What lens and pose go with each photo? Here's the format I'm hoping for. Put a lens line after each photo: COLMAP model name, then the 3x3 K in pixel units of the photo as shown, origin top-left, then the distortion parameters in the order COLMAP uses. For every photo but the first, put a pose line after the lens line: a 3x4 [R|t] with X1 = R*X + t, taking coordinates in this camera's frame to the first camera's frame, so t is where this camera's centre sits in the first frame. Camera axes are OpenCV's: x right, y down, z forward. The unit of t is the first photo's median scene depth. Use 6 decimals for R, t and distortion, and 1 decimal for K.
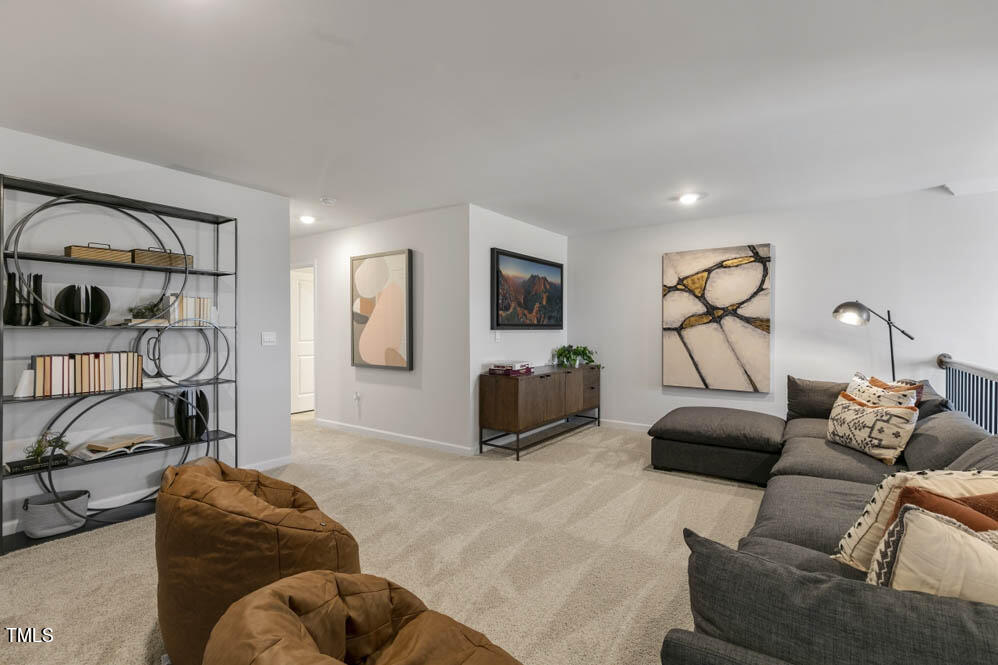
lens RADIAL K [[462.0, 0, 501.2], [0, 462.0, 322.0], [0, 0, 1]] dist [0.003892, 0.000206]
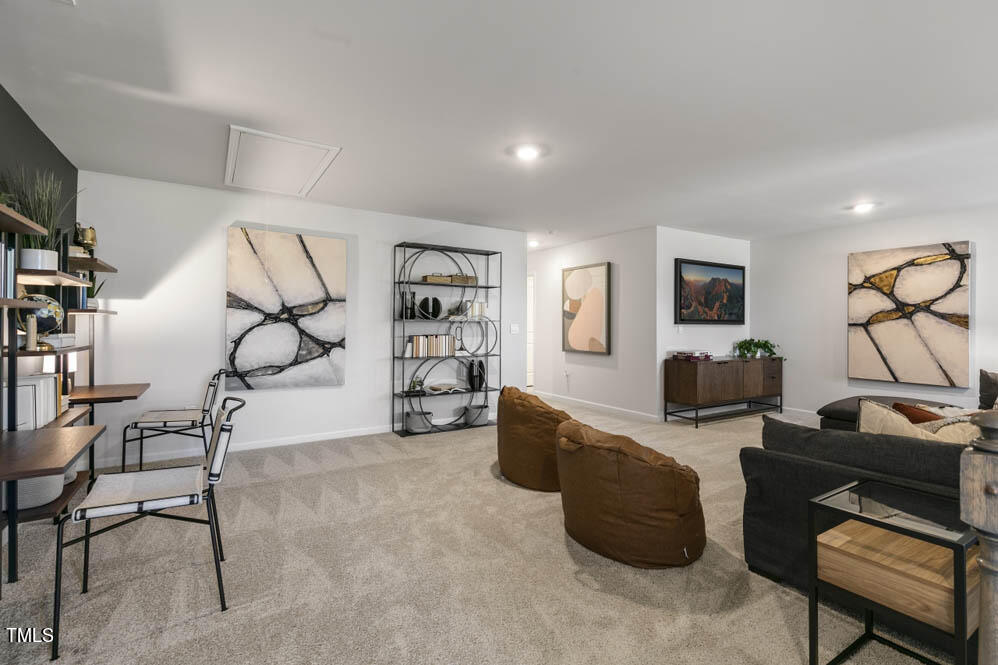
lens RADIAL K [[462.0, 0, 501.2], [0, 462.0, 322.0], [0, 0, 1]] dist [0.003892, 0.000206]
pose [[0.923437, 0.004075, -0.383729, 0.023997], [-0.001190, 0.999969, 0.007756, 0.002180], [0.383749, -0.006705, 0.923413, -0.328535]]
